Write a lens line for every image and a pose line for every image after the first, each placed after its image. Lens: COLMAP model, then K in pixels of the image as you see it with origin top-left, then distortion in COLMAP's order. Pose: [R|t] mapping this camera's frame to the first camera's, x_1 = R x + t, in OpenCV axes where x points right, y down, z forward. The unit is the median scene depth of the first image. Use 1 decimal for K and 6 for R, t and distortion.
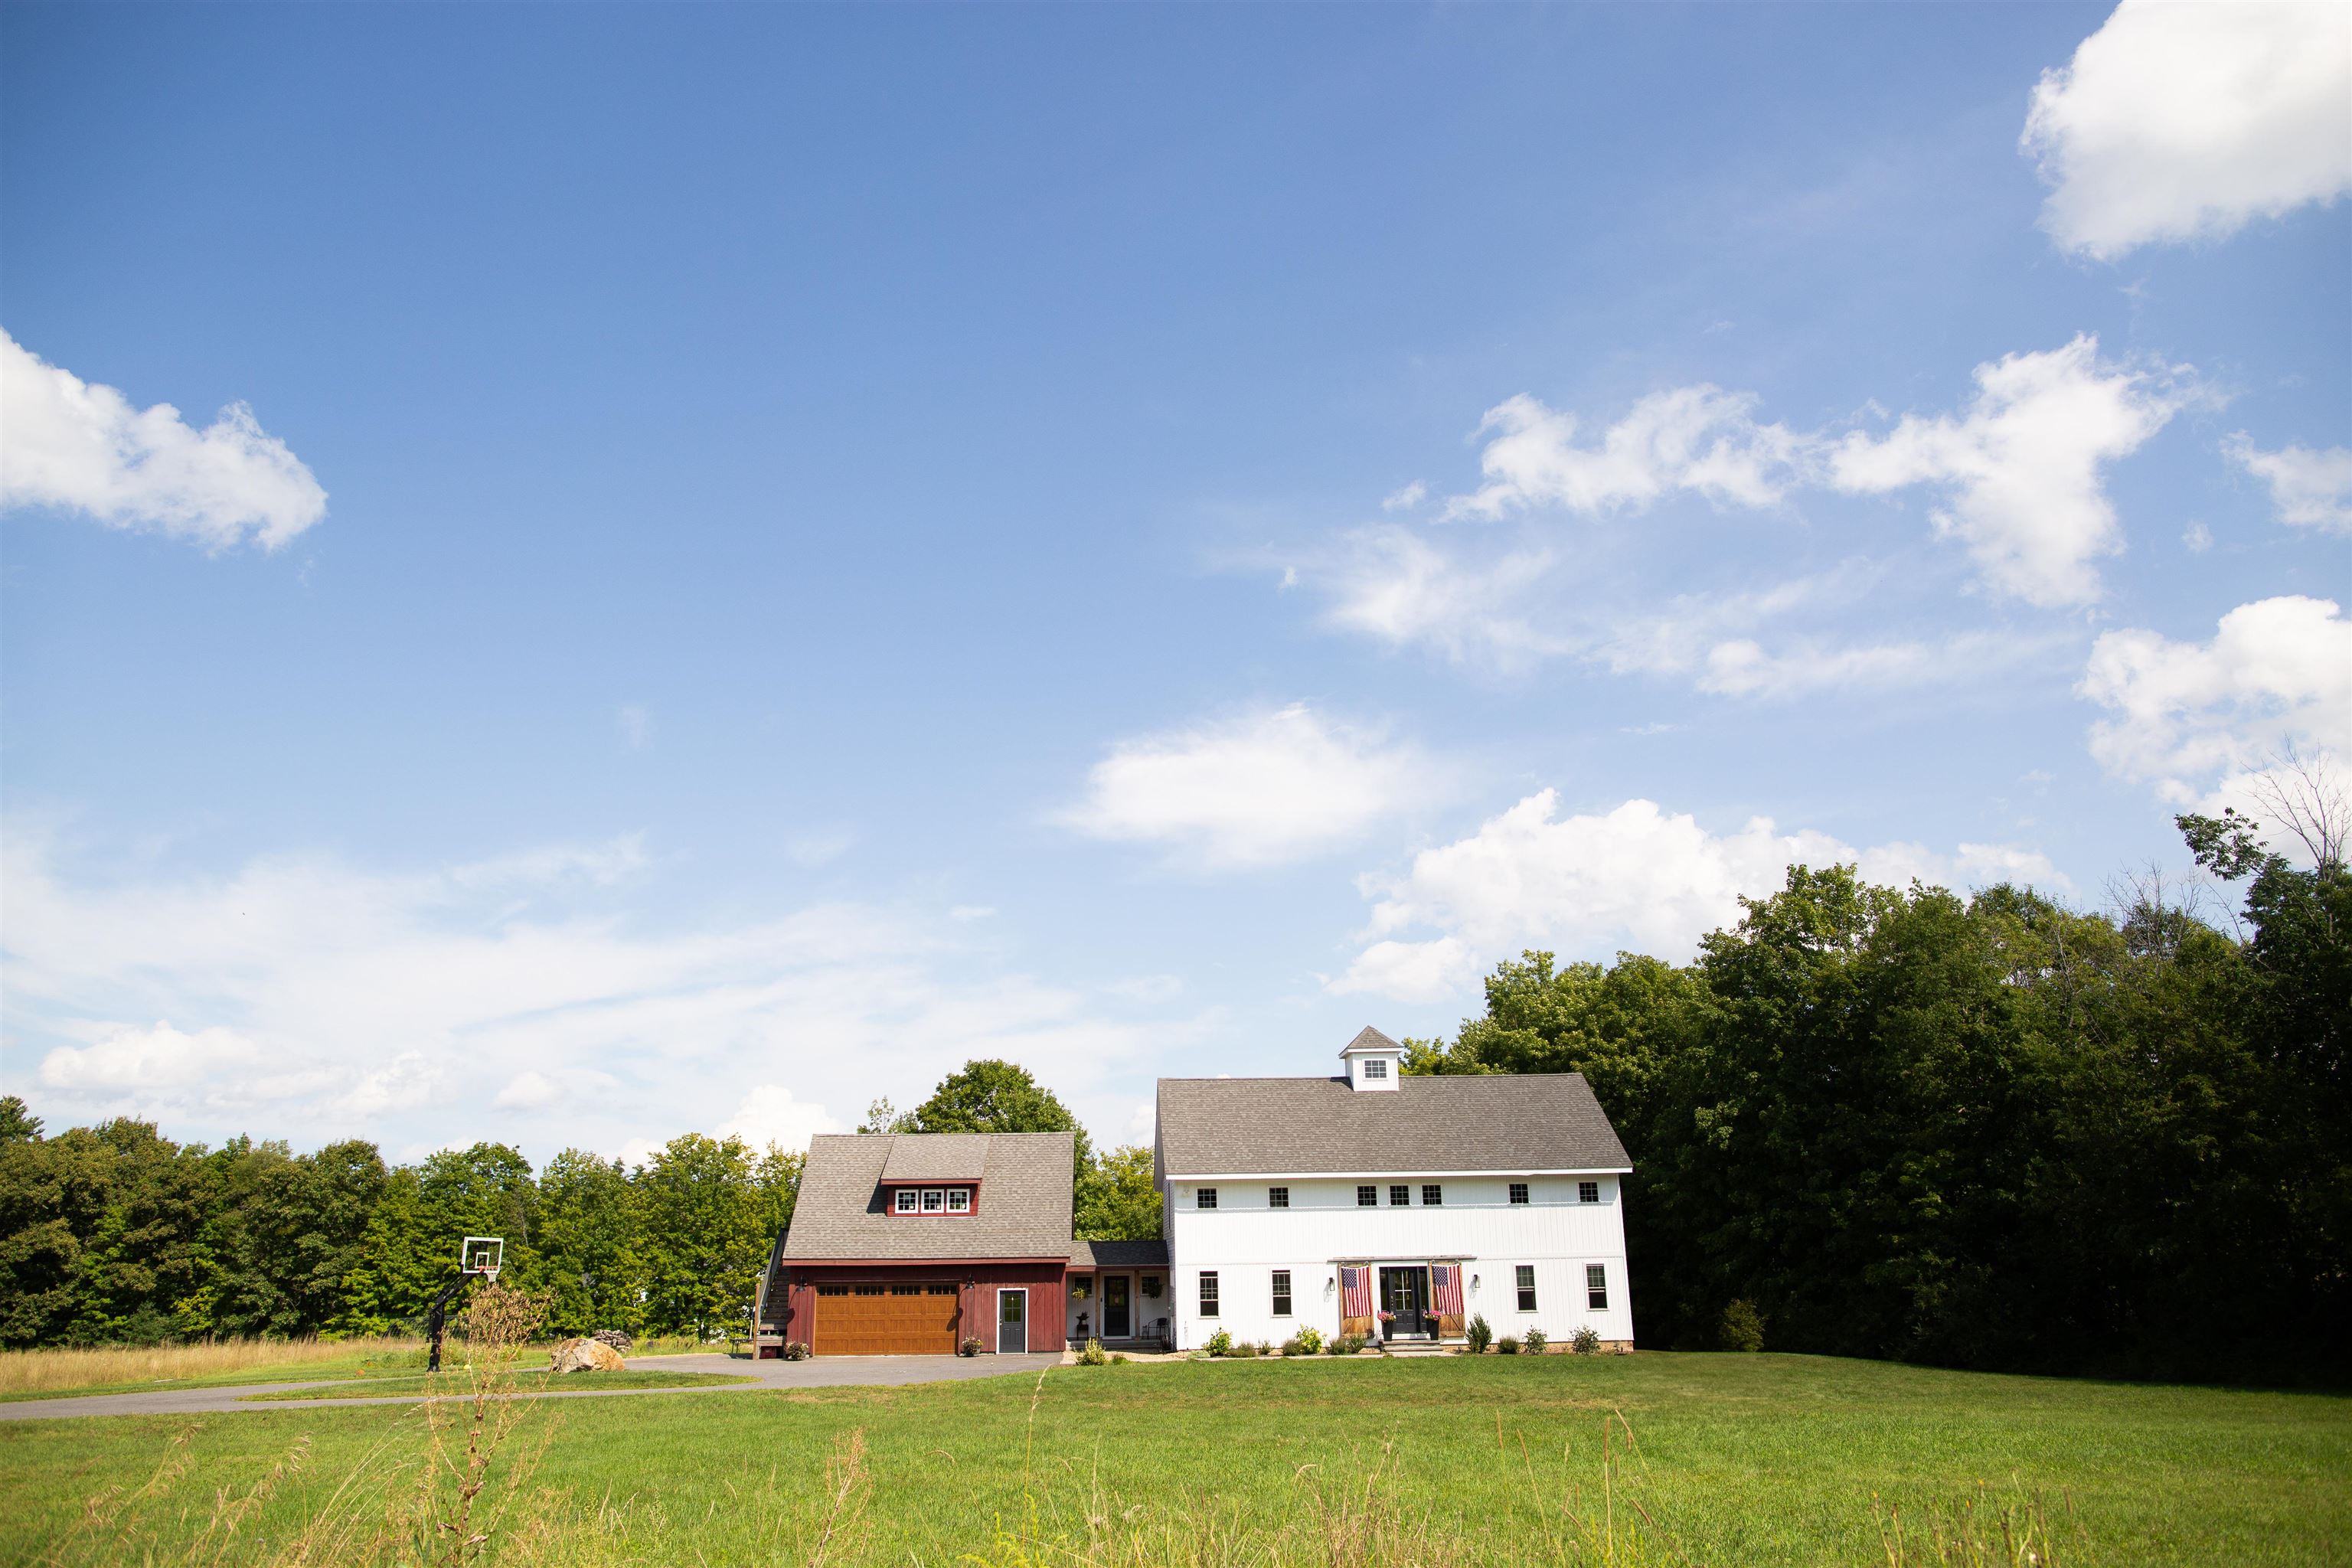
lens RADIAL K [[1597.3, 0, 1184.6], [0, 1597.3, 748.6], [0, 0, 1]] dist [-0.026741, -0.000995]
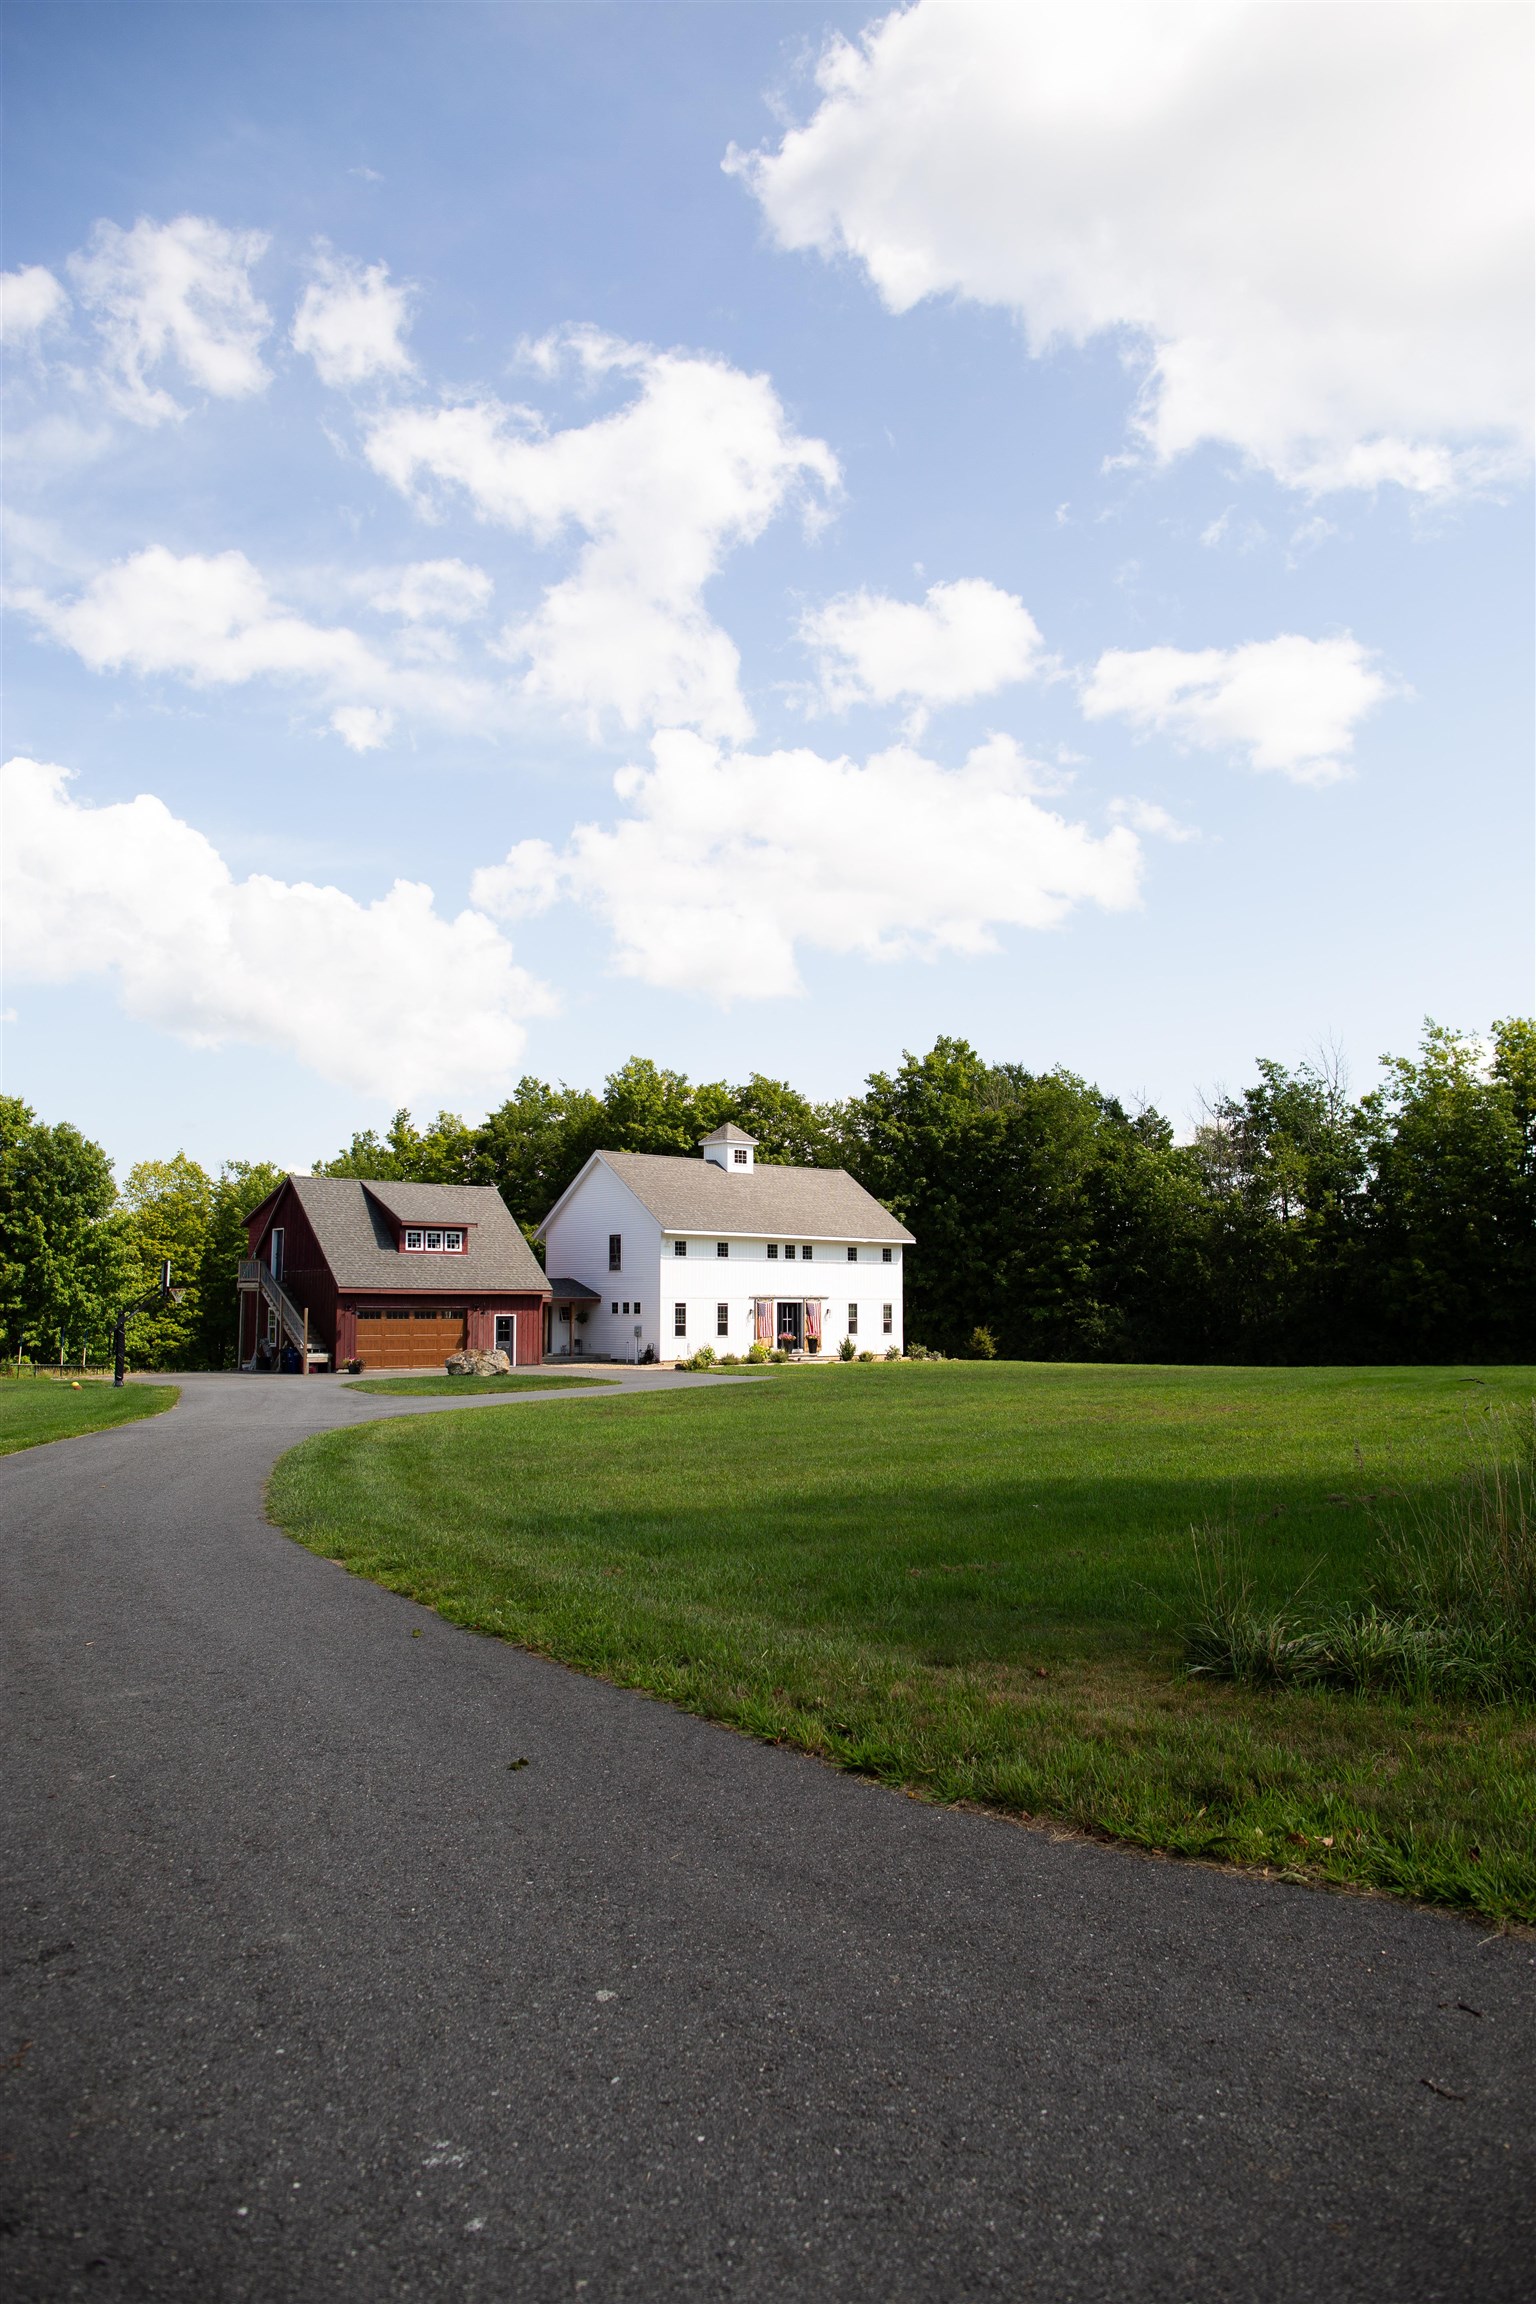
lens RADIAL K [[1564.7, 0, 768.0], [0, 1564.7, 1152.0], [0, 0, 1]] dist [-0.026741, -0.000995]
pose [[0.765661, 0.078705, 0.638411, -0.734832], [-0.207313, 0.969721, 0.129085, 0.030548], [-0.608920, -0.231187, 0.758794, 0.022676]]
